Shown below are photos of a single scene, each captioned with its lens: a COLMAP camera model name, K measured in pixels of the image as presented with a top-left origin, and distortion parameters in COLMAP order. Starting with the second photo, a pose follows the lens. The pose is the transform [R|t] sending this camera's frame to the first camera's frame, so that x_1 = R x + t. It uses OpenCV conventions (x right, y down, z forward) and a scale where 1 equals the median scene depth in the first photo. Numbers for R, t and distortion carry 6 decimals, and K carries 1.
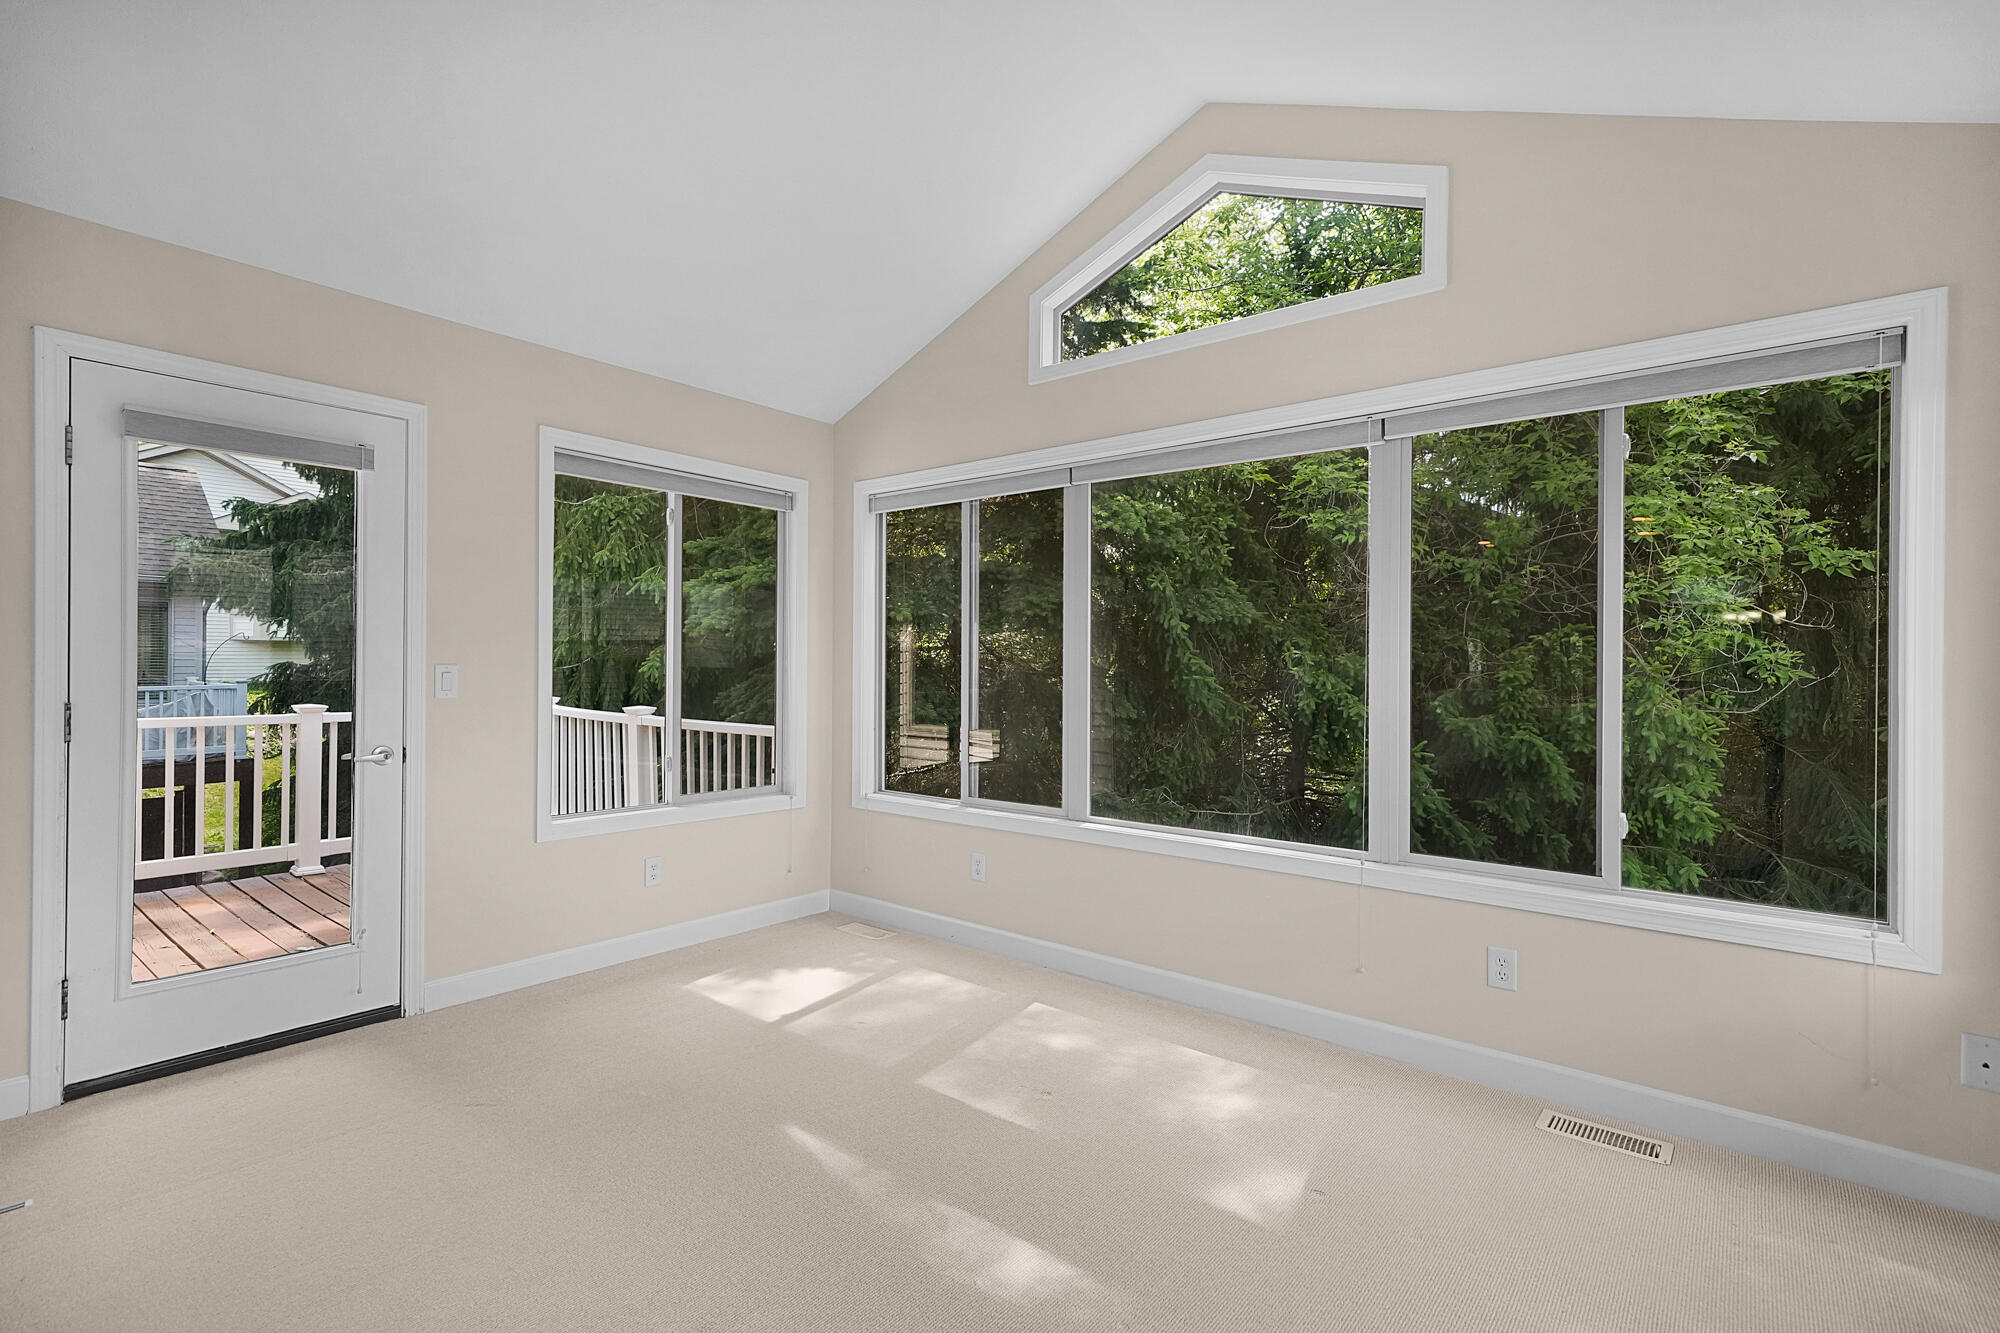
lens RADIAL K [[940.1, 0, 984.0], [0, 940.1, 677.9], [0, 0, 1]] dist [0.003371, 0.002506]
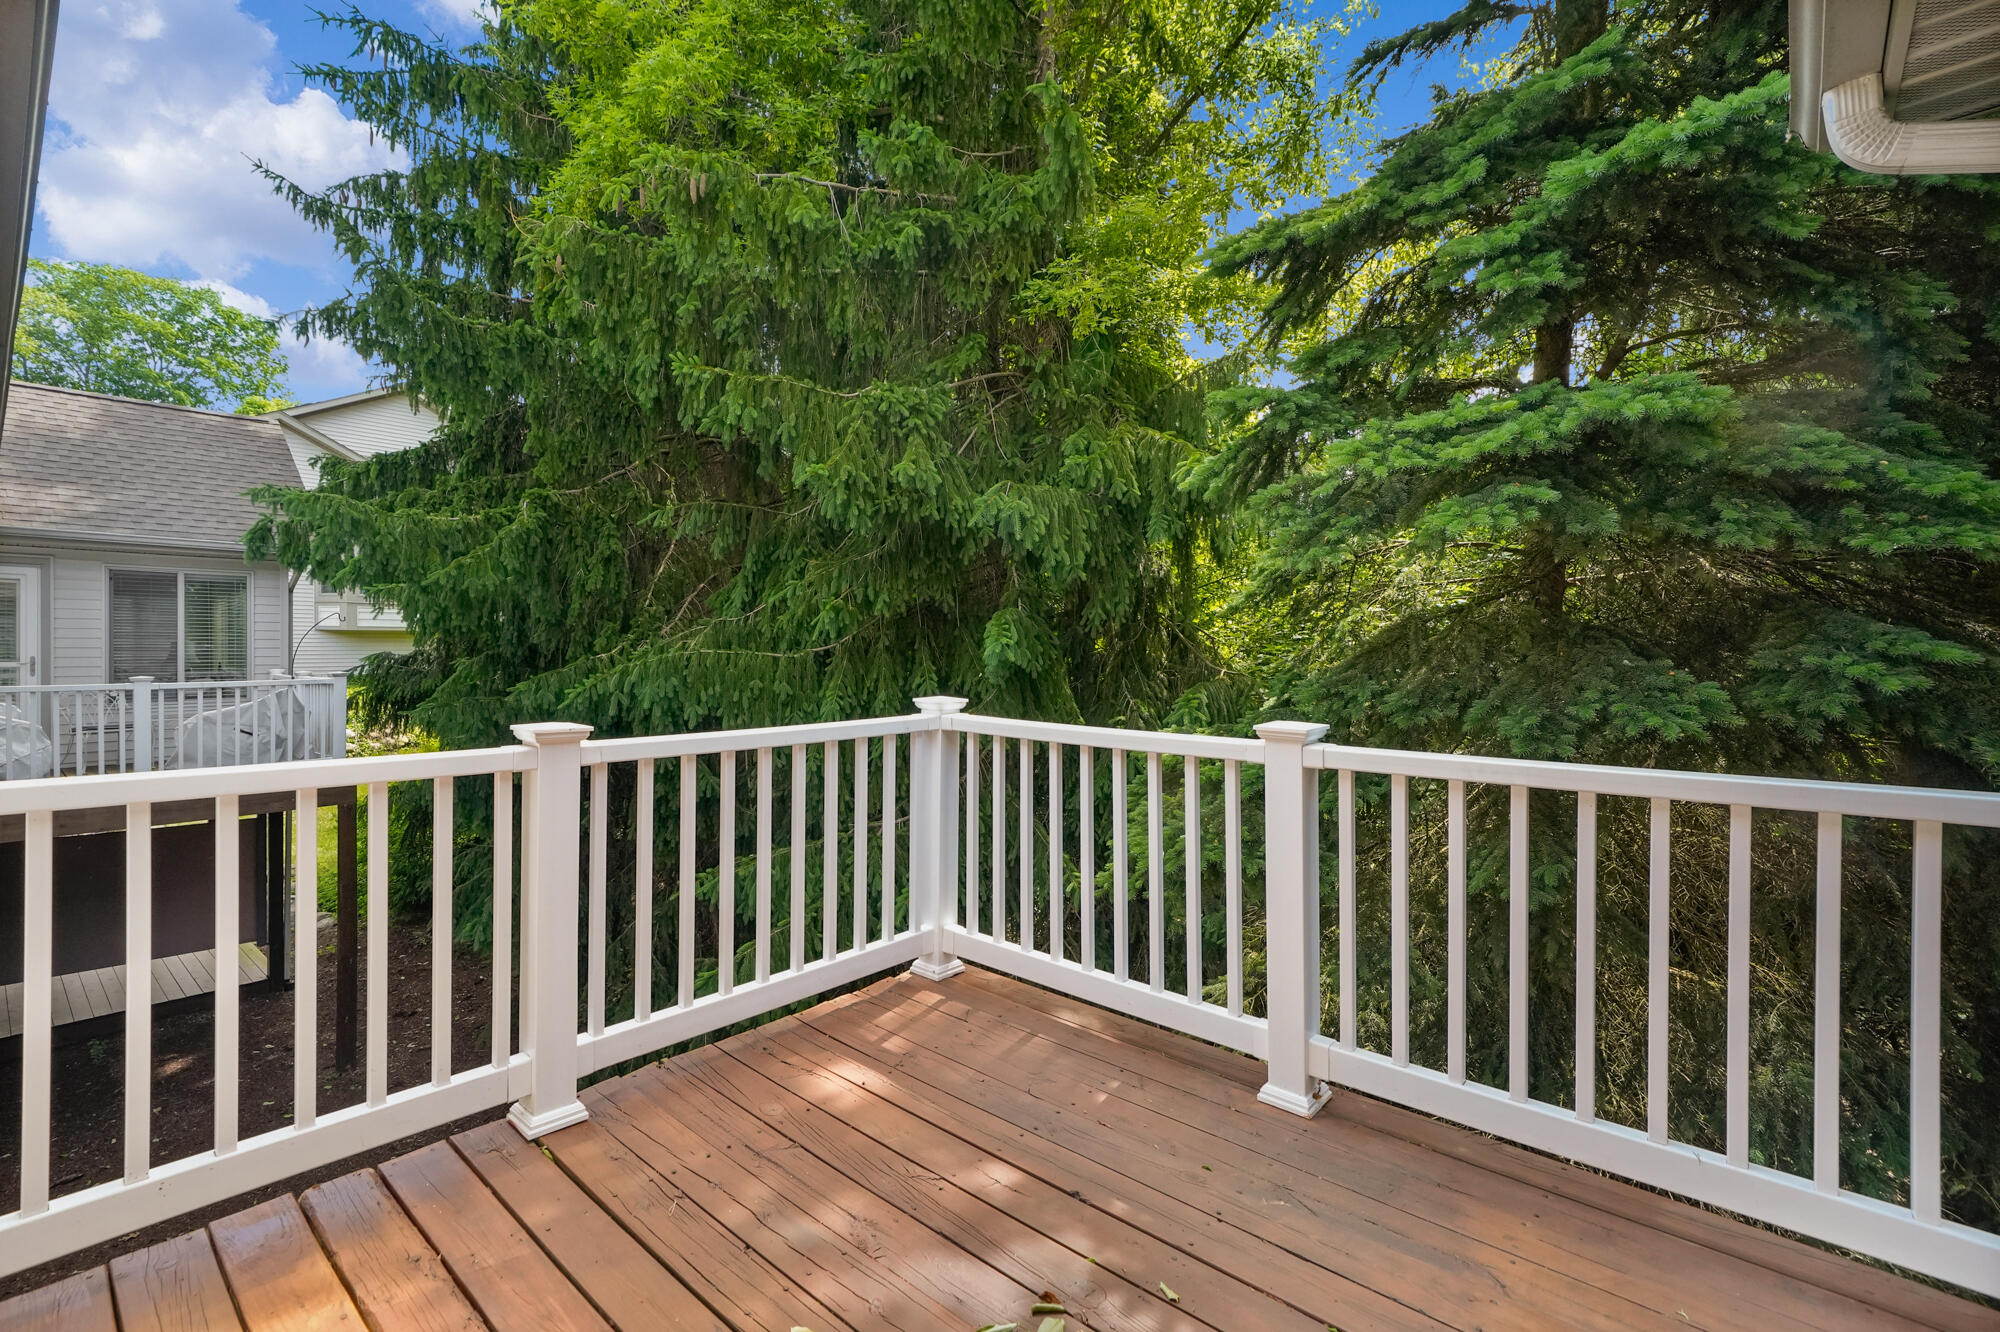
lens RADIAL K [[940.1, 0, 1003.6], [0, 940.1, 666.3], [0, 0, 1]] dist [0.003371, 0.002506]
pose [[0.999160, -0.007533, -0.040276, -0.287787], [0.007482, 0.999971, -0.001411, 0.003074], [0.040285, 0.001109, 0.999188, 0.340486]]
